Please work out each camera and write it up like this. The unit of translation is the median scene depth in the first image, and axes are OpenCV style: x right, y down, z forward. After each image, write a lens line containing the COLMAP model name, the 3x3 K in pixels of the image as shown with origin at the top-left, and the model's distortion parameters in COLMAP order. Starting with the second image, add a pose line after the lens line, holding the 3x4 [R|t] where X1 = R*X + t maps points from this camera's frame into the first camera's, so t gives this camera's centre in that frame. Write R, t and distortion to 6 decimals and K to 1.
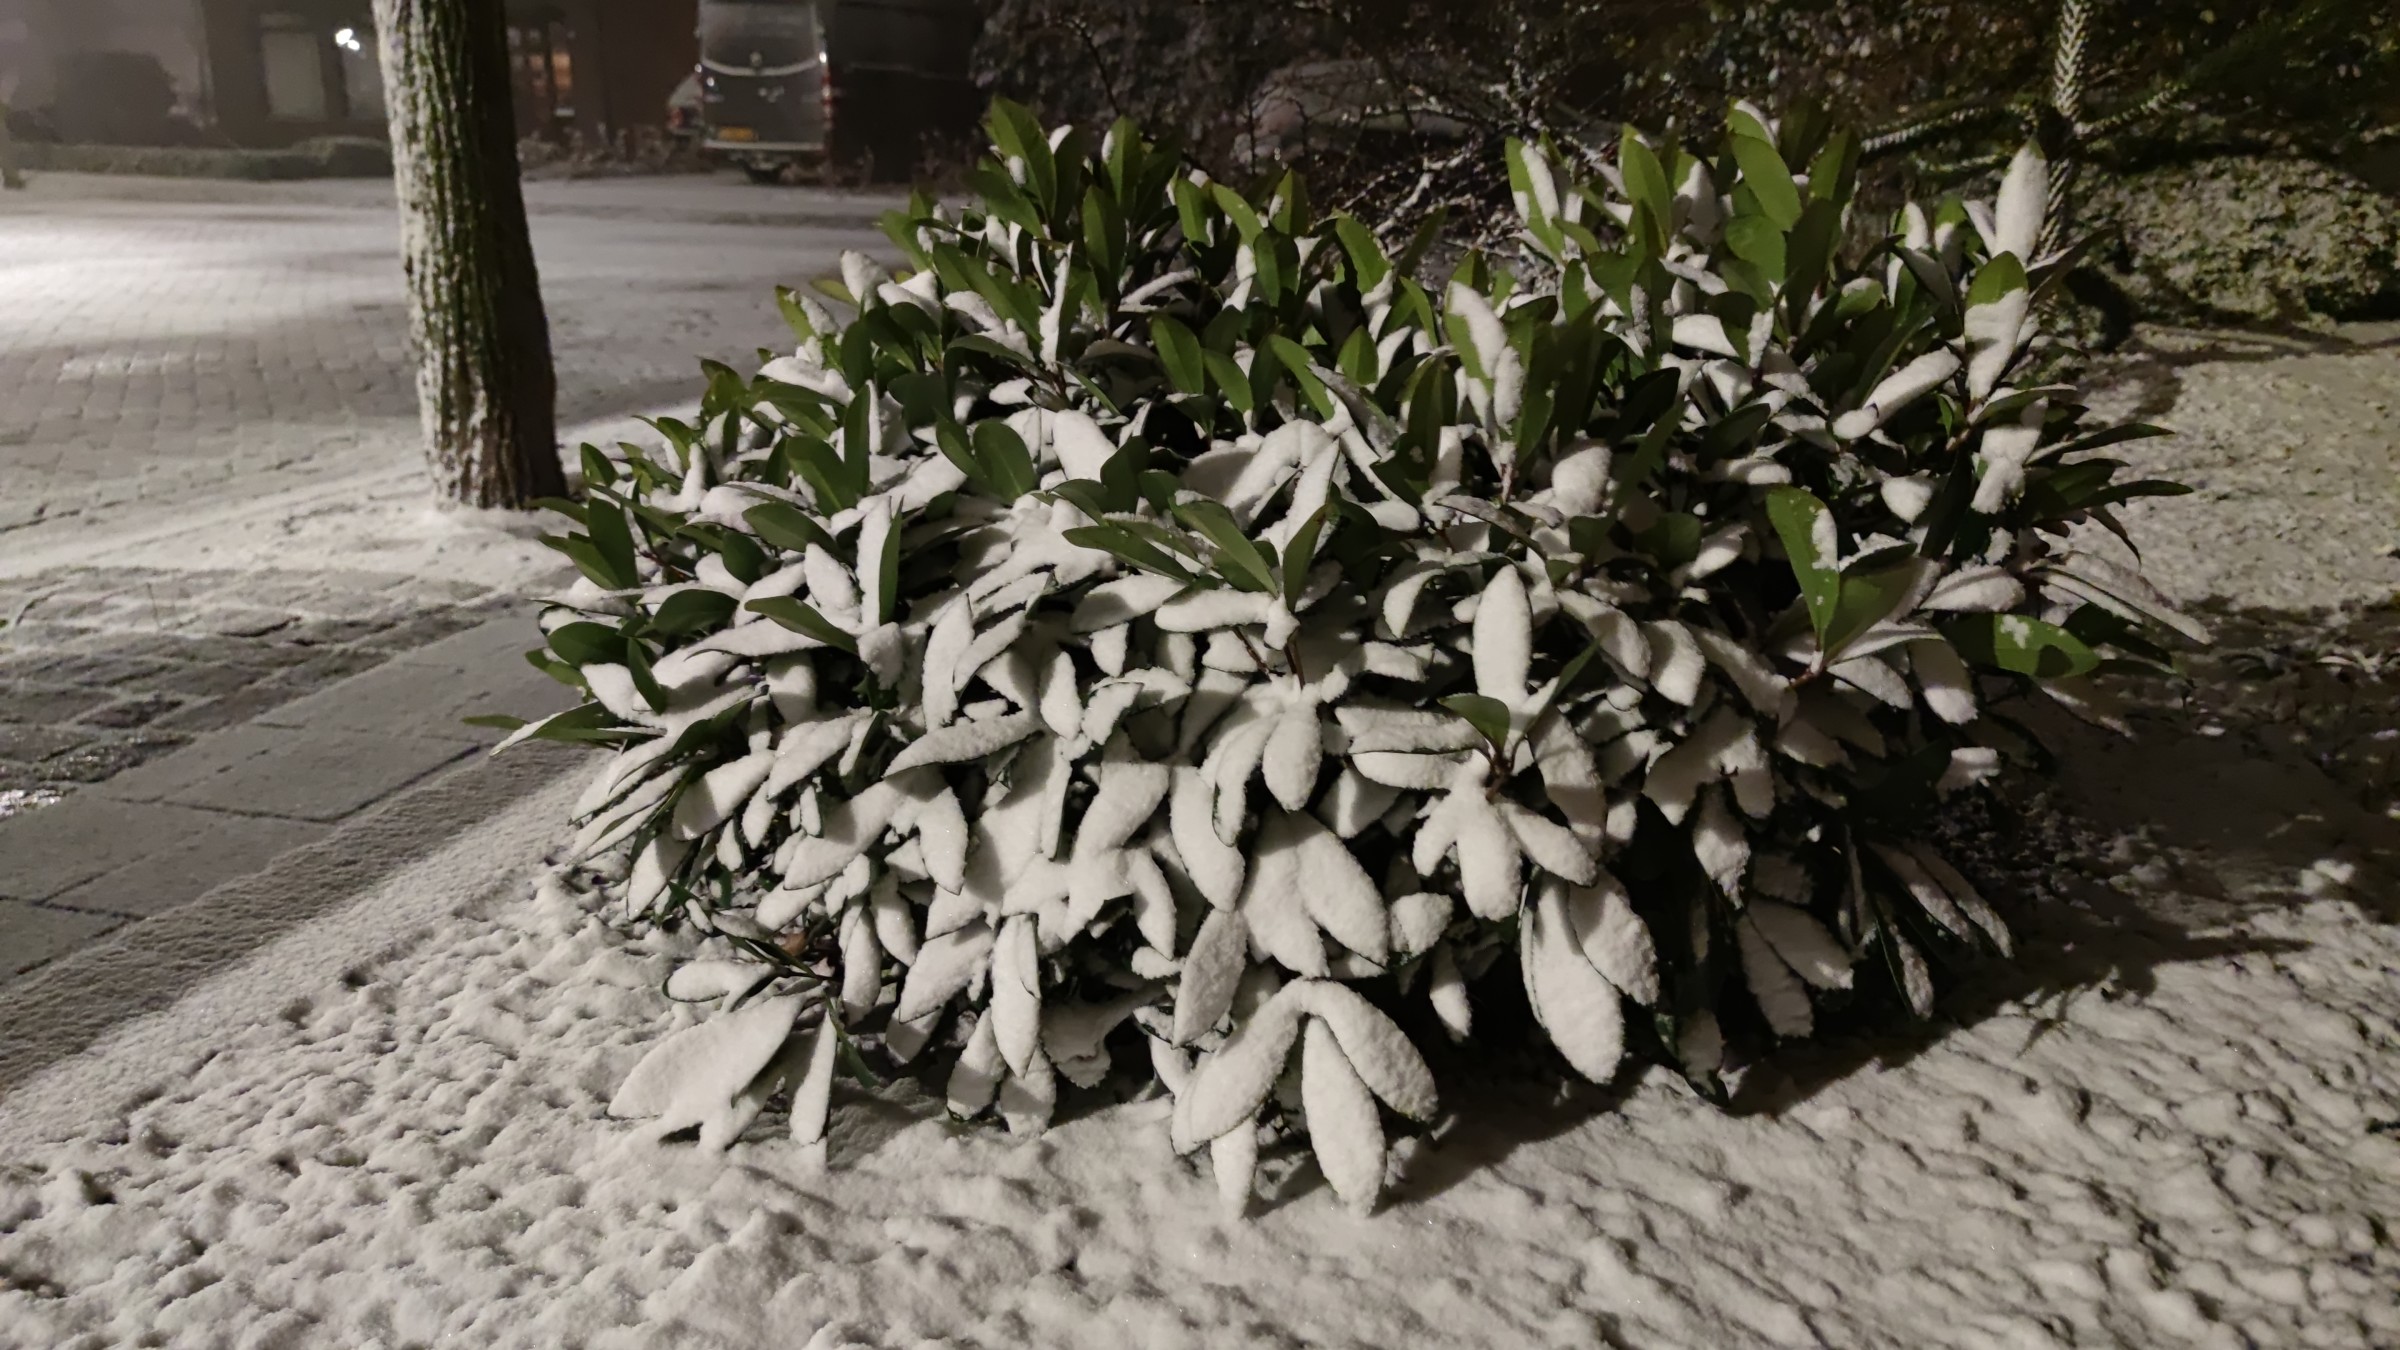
lens RADIAL K [[1705.5, 0, 1205.3], [0, 1705.5, 692.1], [0, 0, 1]] dist [0.031805, -0.036187]
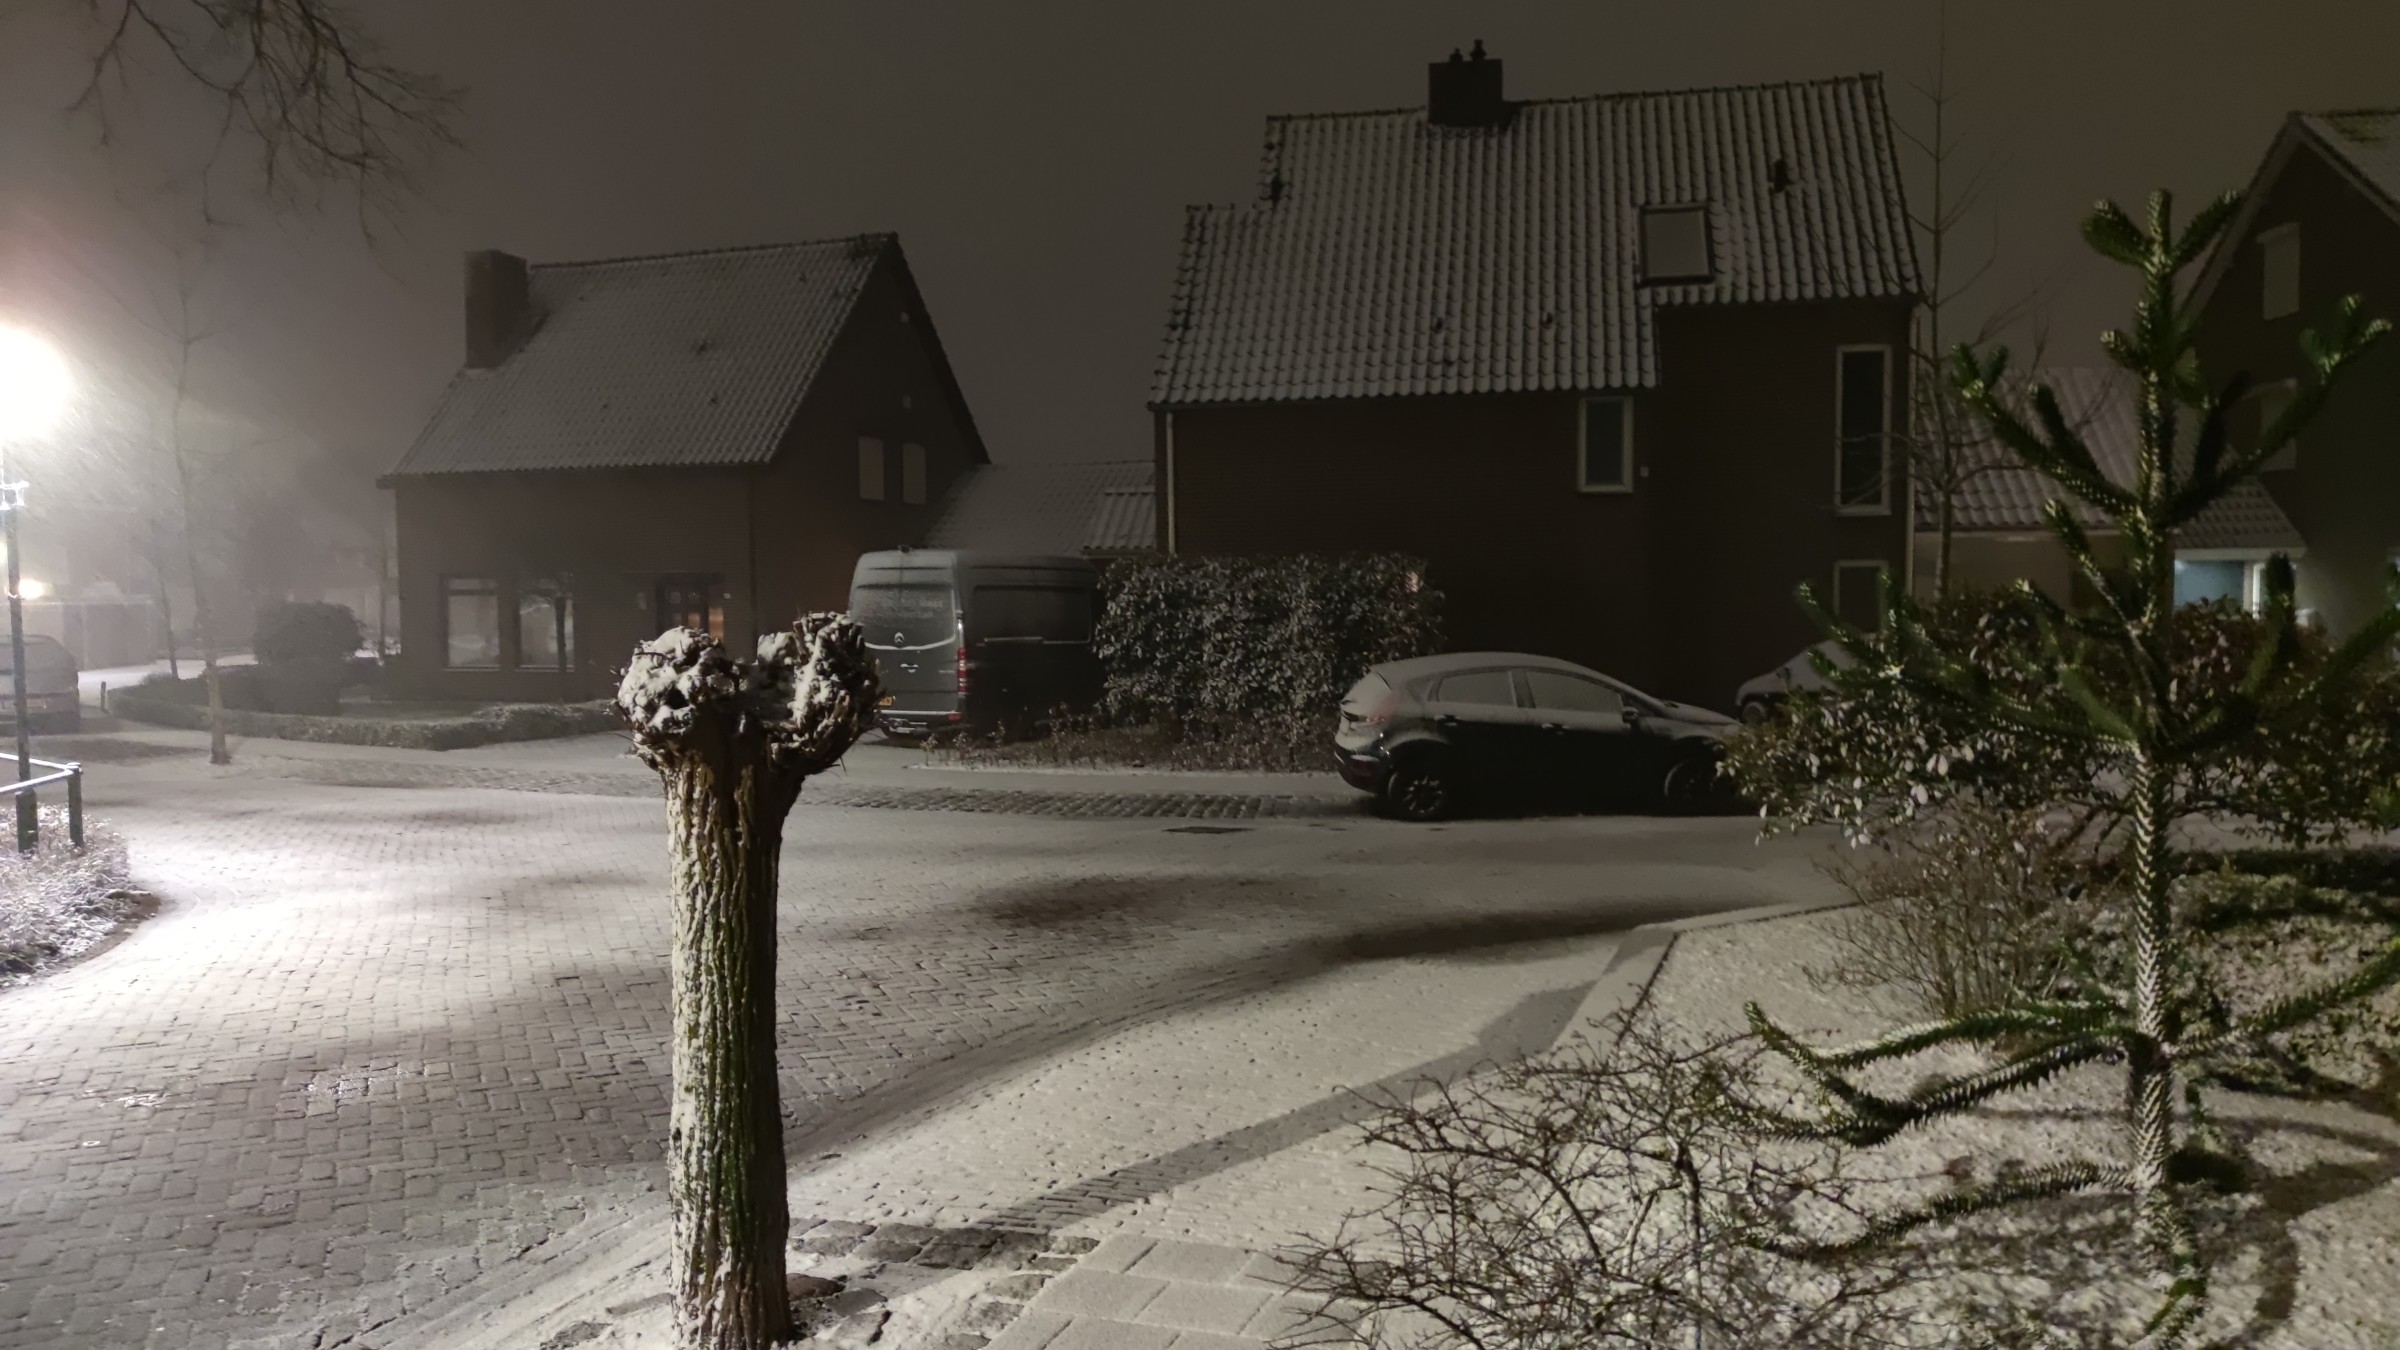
lens RADIAL K [[1705.5, 0, 1204.9], [0, 1705.5, 679.5], [0, 0, 1]] dist [0.031805, -0.036187]
pose [[0.998691, -0.012723, -0.049536, -0.051854], [-0.000790, 0.964612, -0.263673, -0.235093], [0.051138, 0.263367, 0.963339, -0.154684]]
